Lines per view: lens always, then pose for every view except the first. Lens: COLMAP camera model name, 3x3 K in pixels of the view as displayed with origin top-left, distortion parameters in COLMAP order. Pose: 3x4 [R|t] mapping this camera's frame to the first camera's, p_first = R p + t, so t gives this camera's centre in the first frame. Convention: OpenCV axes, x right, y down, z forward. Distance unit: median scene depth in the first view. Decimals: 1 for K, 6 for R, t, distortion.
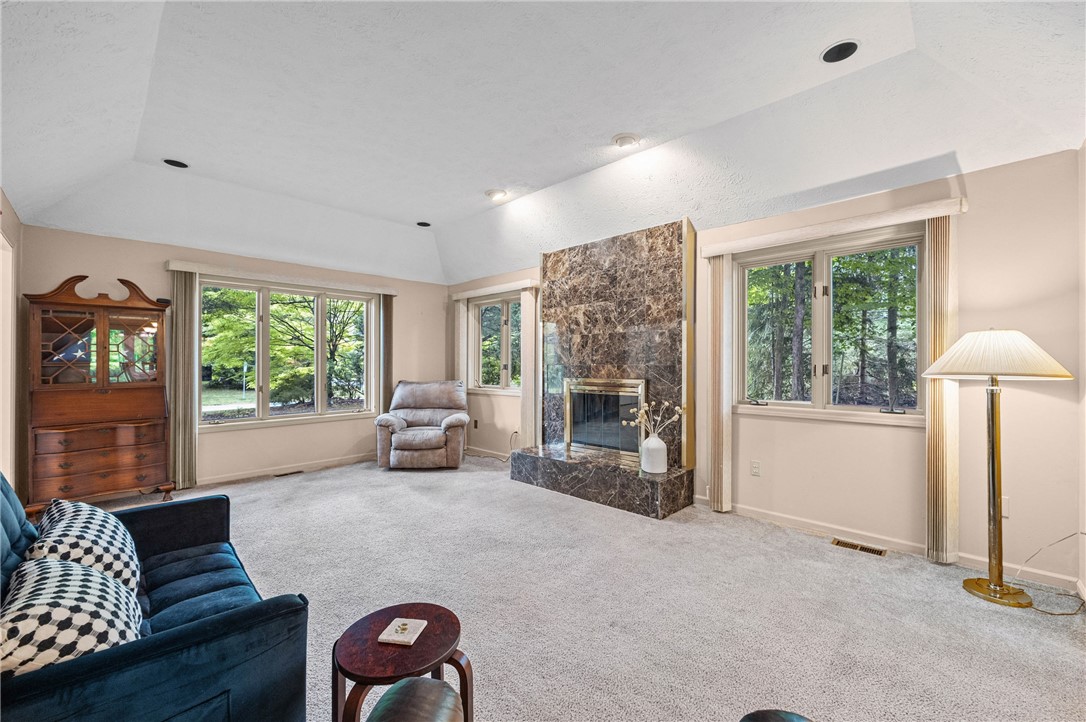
lens RADIAL K [[439.8, 0, 540.6], [0, 439.8, 363.4], [0, 0, 1]] dist [-0.008209, 0.001222]
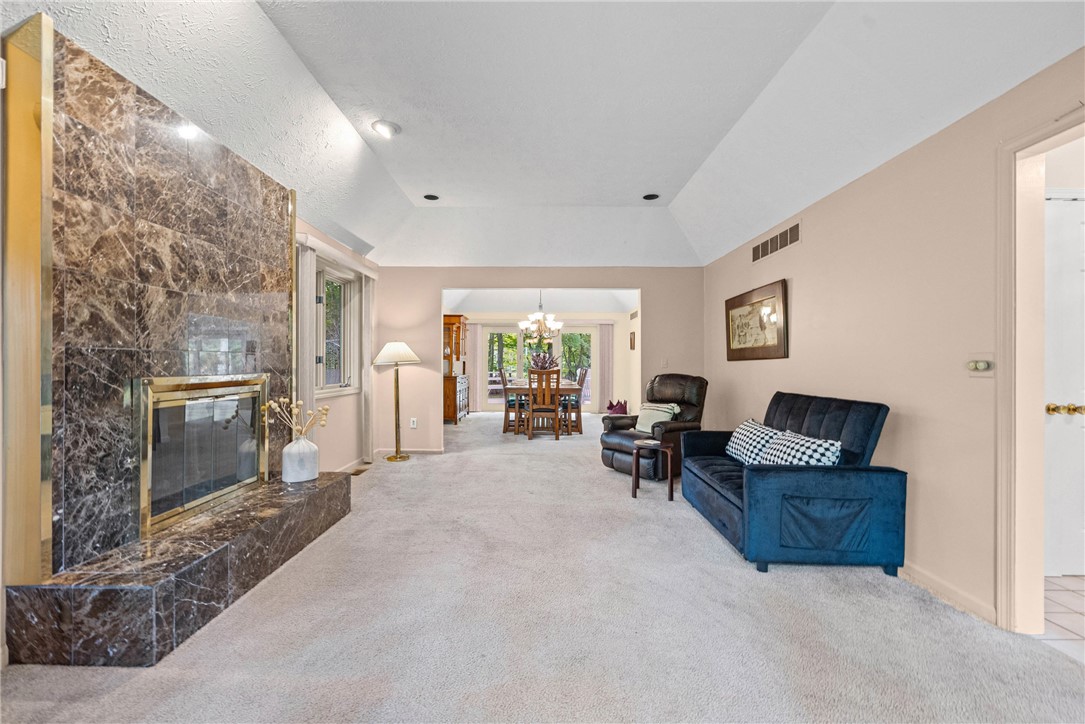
lens RADIAL K [[439.4, 0, 536.4], [0, 439.4, 355.2], [0, 0, 1]] dist [-0.008209, 0.001222]
pose [[-0.690903, 0.004694, 0.722933, -0.568533], [-0.013422, 0.999723, -0.019319, 0.013529], [-0.722823, -0.023051, -0.690648, 1.075036]]
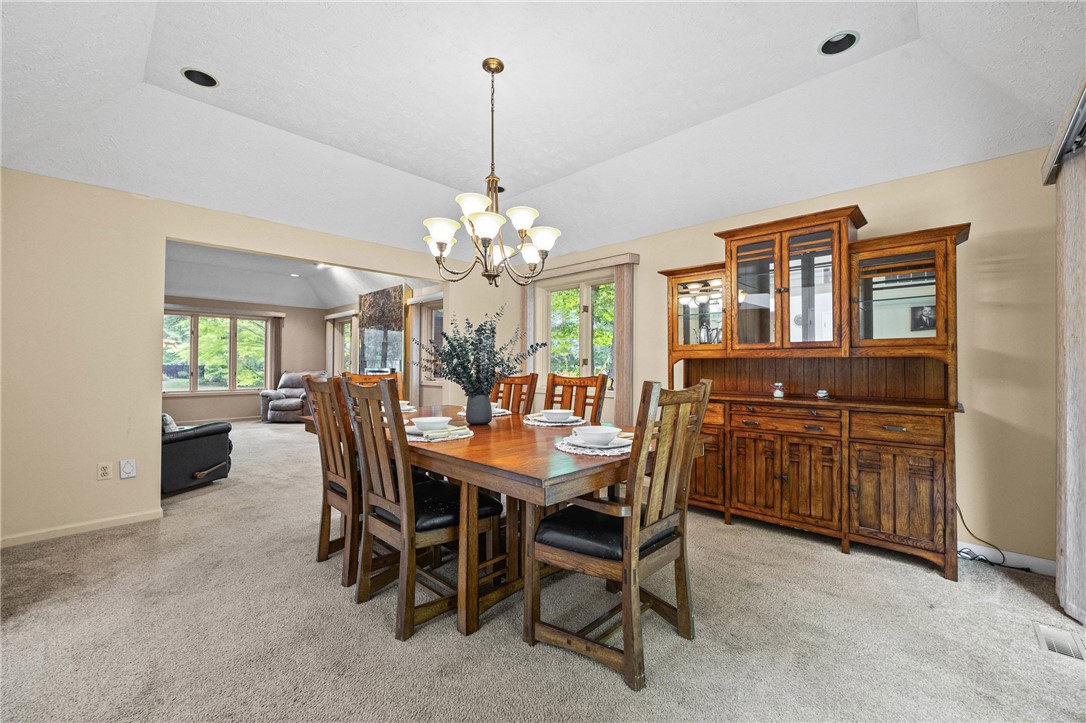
lens RADIAL K [[439.8, 0, 546.9], [0, 439.8, 355.9], [0, 0, 1]] dist [-0.008209, 0.001222]
pose [[0.999796, -0.002836, 0.019989, 0.782990], [0.003050, 0.999939, -0.010662, 0.007917], [-0.019957, 0.010721, 0.999743, -0.800912]]
